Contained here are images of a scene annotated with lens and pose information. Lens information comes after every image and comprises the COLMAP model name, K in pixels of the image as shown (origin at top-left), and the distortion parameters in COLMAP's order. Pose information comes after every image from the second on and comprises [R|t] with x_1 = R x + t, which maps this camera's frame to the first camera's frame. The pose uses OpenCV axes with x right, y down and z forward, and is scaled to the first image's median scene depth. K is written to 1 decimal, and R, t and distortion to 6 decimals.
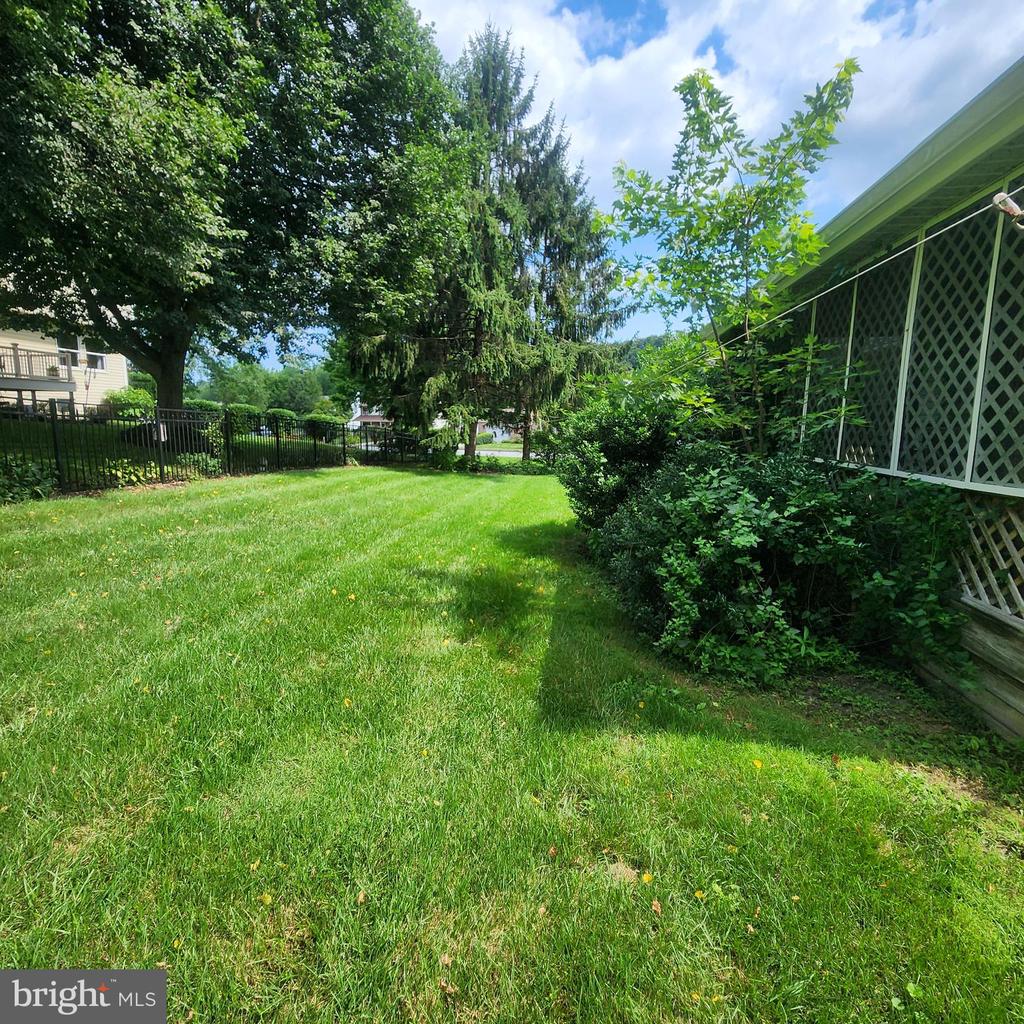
lens RADIAL K [[555.6, 0, 521.3], [0, 555.6, 502.9], [0, 0, 1]] dist [0.002865, -0.002037]
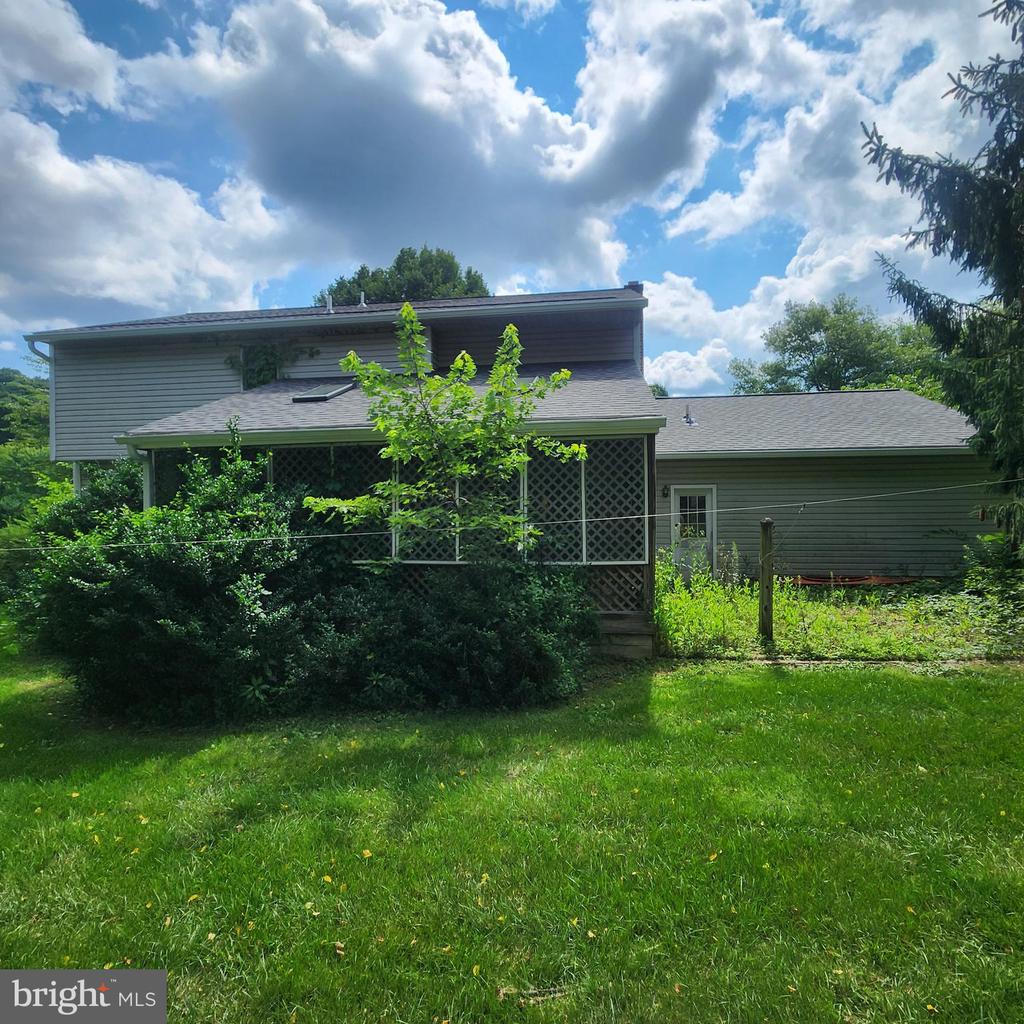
lens RADIAL K [[555.6, 0, 521.3], [0, 555.6, 502.9], [0, 0, 1]] dist [0.002865, -0.002037]
pose [[0.013805, -0.000342, 0.999905, -1.523363], [0.160449, 0.987042, -0.001878, -0.322260], [-0.986948, 0.160459, 0.013681, 1.208927]]
